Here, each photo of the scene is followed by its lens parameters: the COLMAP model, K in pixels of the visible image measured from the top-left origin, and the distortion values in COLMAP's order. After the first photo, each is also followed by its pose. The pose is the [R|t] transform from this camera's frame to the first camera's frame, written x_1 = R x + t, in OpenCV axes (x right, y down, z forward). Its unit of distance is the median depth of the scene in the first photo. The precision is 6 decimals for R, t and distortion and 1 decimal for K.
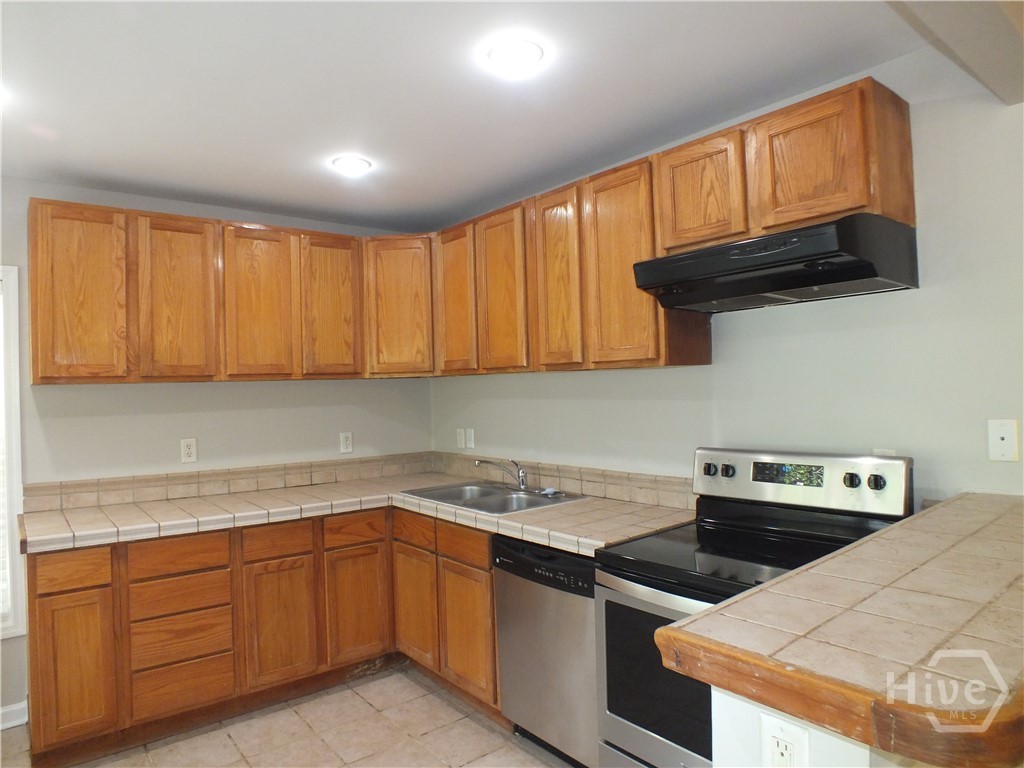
lens RADIAL K [[647.1, 0, 501.6], [0, 647.1, 387.2], [0, 0, 1]] dist [-0.074734, 0.022650]
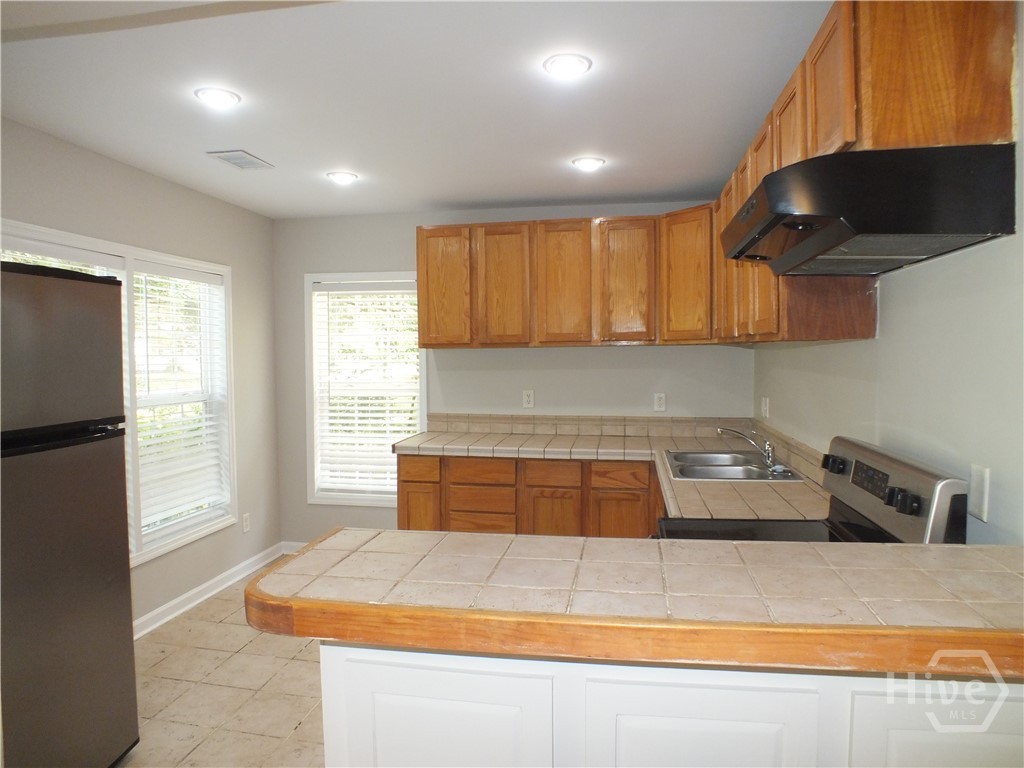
lens RADIAL K [[647.1, 0, 511.3], [0, 647.1, 393.1], [0, 0, 1]] dist [-0.074734, 0.022650]
pose [[0.660756, 0.066832, -0.747620, 0.538604], [-0.005500, 0.996433, 0.084214, -0.027256], [0.750581, -0.051533, 0.658766, 0.099515]]
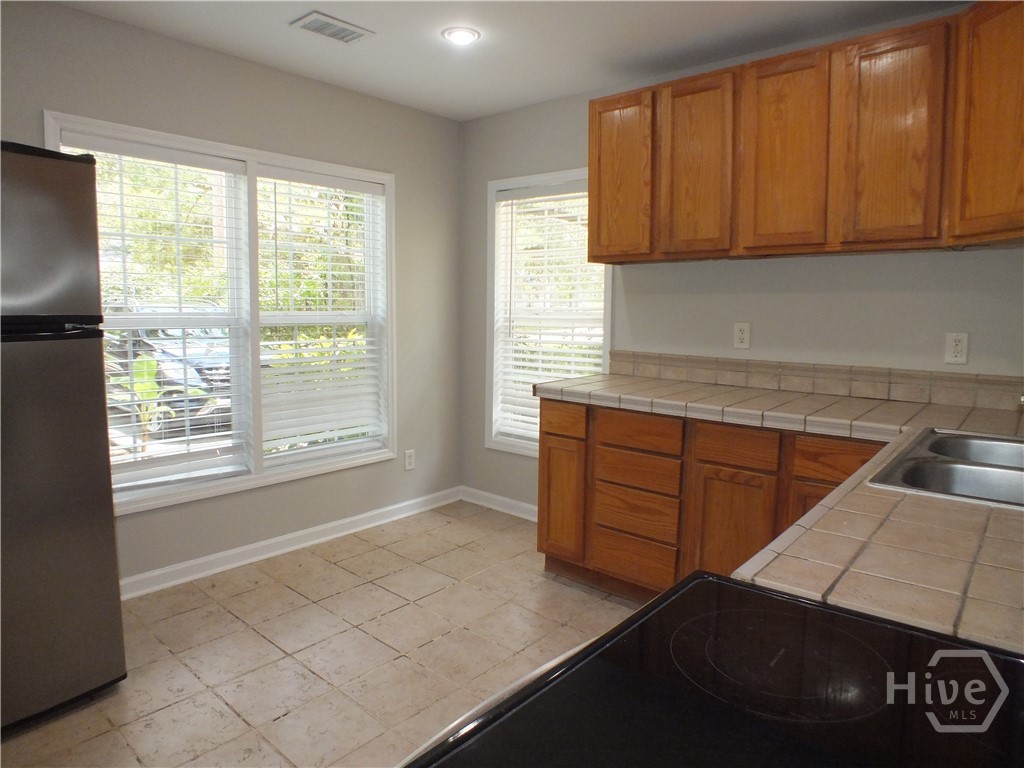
lens RADIAL K [[647.1, 0, 507.4], [0, 647.1, 373.0], [0, 0, 1]] dist [-0.074734, 0.022650]
pose [[0.178094, 0.129372, -0.975472, 0.391215], [-0.006124, 0.991446, 0.130372, 0.038784], [0.983994, -0.017245, 0.177363, 0.558197]]
